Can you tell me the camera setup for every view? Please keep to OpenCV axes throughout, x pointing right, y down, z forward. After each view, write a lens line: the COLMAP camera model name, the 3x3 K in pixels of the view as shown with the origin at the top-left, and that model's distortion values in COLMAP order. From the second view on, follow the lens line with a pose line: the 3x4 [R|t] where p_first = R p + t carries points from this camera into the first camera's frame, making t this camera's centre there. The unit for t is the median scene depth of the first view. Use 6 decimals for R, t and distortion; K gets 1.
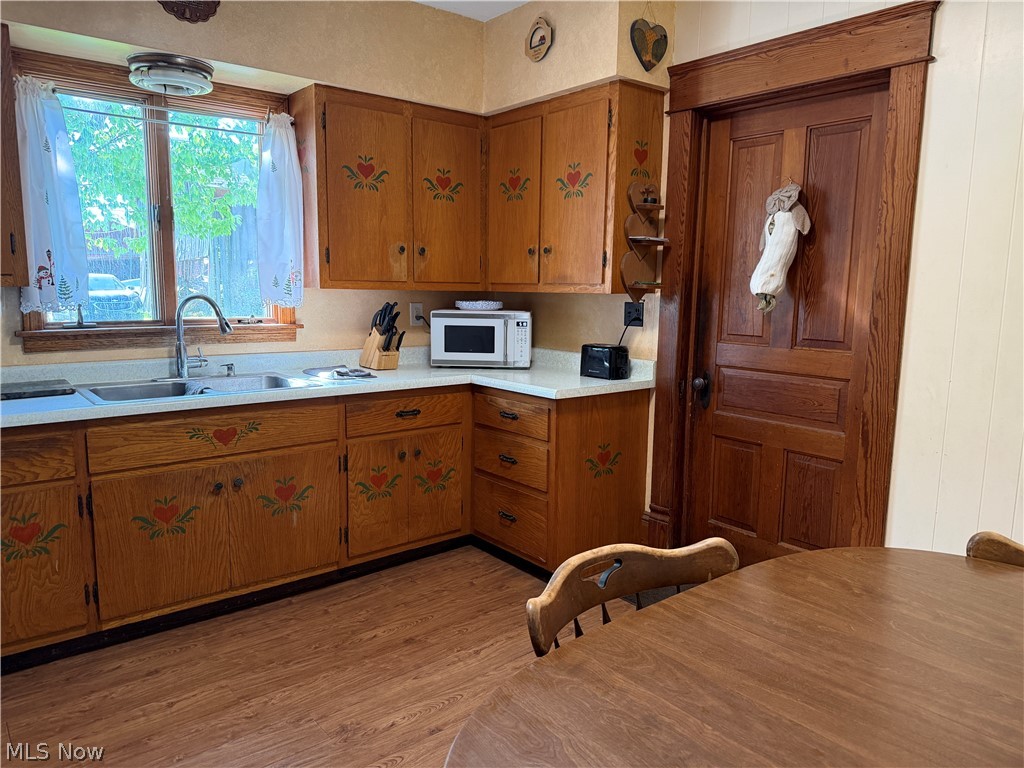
lens RADIAL K [[714.3, 0, 513.8], [0, 714.3, 378.1], [0, 0, 1]] dist [0.044576, -0.062975]
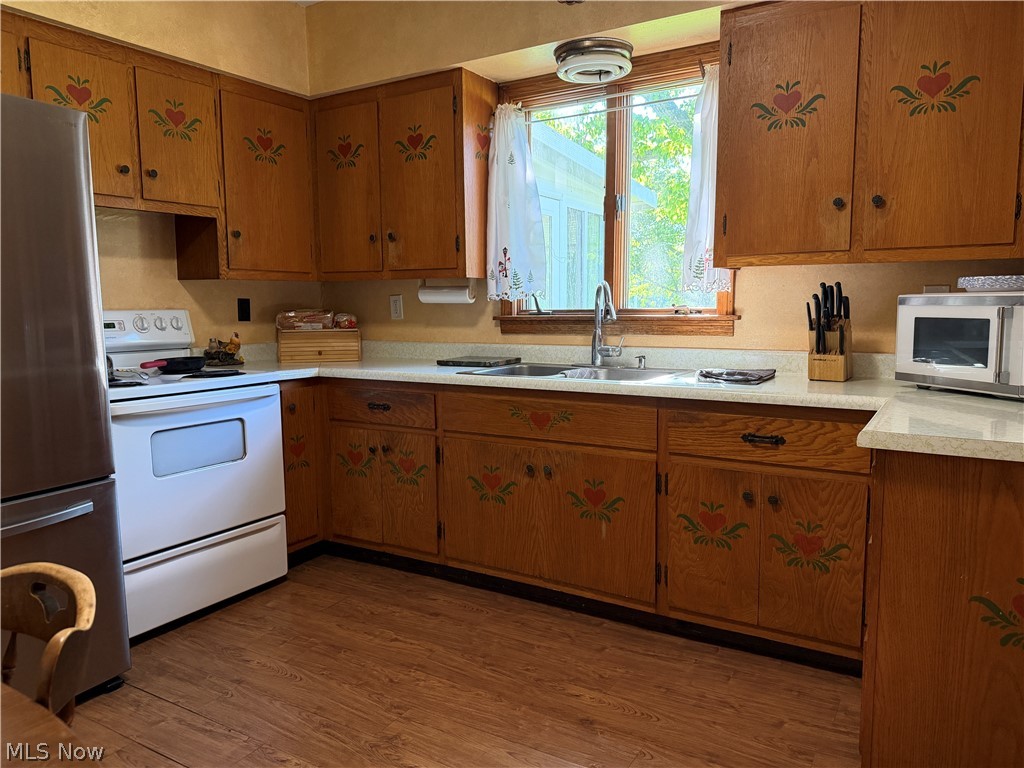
lens RADIAL K [[714.3, 0, 510.3], [0, 714.3, 374.2], [0, 0, 1]] dist [0.044576, -0.062975]
pose [[0.319087, 0.073535, -0.944868, 0.449467], [-0.108969, 0.993220, 0.040498, -0.015494], [0.941440, 0.090039, 0.324937, 0.568249]]
